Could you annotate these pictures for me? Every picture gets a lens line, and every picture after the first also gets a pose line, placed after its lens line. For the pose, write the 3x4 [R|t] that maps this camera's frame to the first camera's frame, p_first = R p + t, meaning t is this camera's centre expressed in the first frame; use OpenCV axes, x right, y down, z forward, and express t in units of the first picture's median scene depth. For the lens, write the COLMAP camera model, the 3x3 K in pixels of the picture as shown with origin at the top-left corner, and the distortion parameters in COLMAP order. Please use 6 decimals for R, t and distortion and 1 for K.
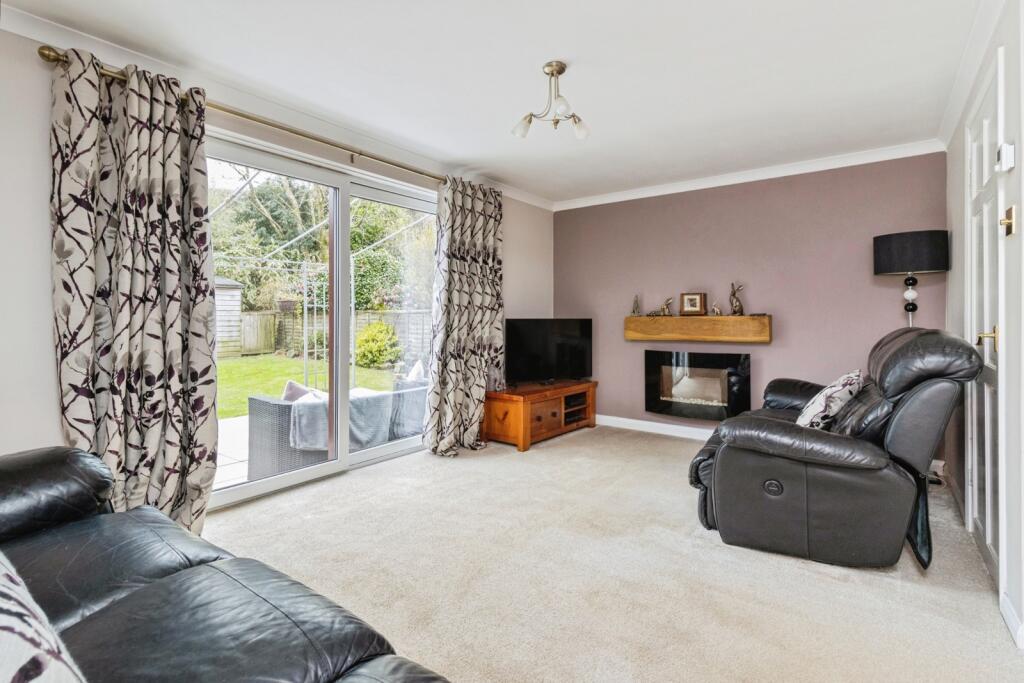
lens RADIAL K [[481.8, 0, 511.9], [0, 481.8, 318.1], [0, 0, 1]] dist [0.001868, 0.000192]
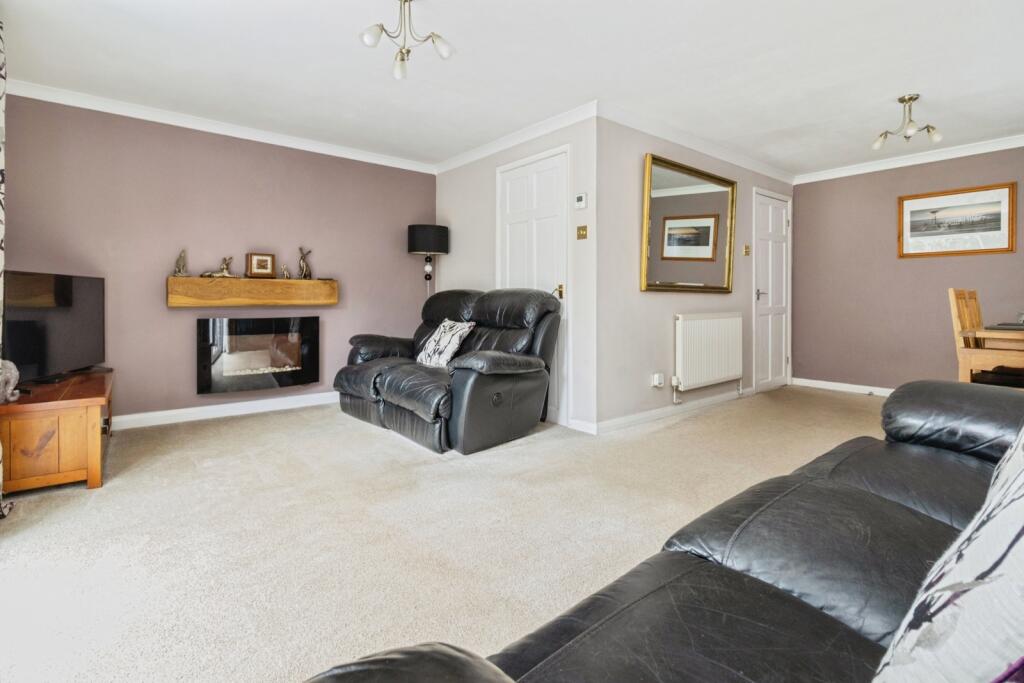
lens RADIAL K [[482.9, 0, 511.6], [0, 482.9, 300.8], [0, 0, 1]] dist [0.002046, 0.000405]
pose [[0.250795, -0.003102, 0.968035, -0.435524], [-0.004660, 0.999979, 0.004411, 0.034902], [-0.968029, -0.005617, 0.250776, 0.336272]]
